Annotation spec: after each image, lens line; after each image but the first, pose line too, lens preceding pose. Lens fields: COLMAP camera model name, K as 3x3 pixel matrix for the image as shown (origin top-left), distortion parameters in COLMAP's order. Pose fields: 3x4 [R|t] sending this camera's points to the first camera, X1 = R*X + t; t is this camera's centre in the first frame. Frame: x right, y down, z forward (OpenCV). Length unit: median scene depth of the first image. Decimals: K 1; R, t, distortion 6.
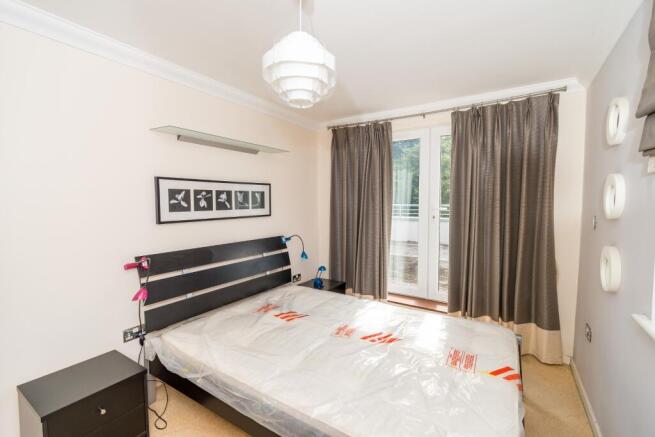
lens RADIAL K [[287.7, 0, 327.5], [0, 287.7, 218.5], [0, 0, 1]] dist [0.002610, -0.000323]
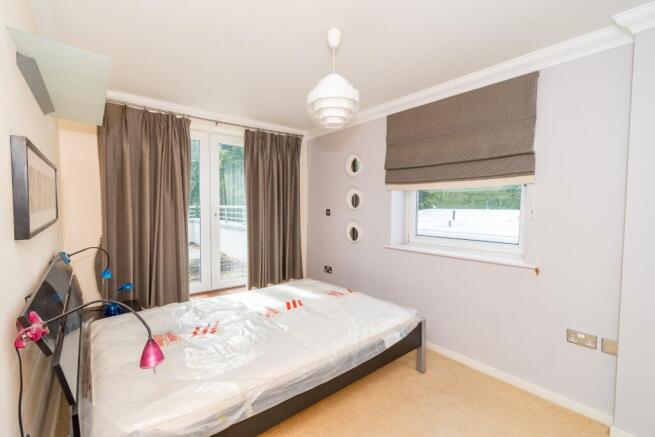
lens RADIAL K [[287.7, 0, 327.5], [0, 287.7, 218.5], [0, 0, 1]] dist [0.002610, -0.000323]
pose [[0.308162, -0.041177, 0.950442, -0.663172], [0.056532, 0.998090, 0.024912, 0.005321], [-0.949653, 0.046054, 0.309901, 0.297847]]
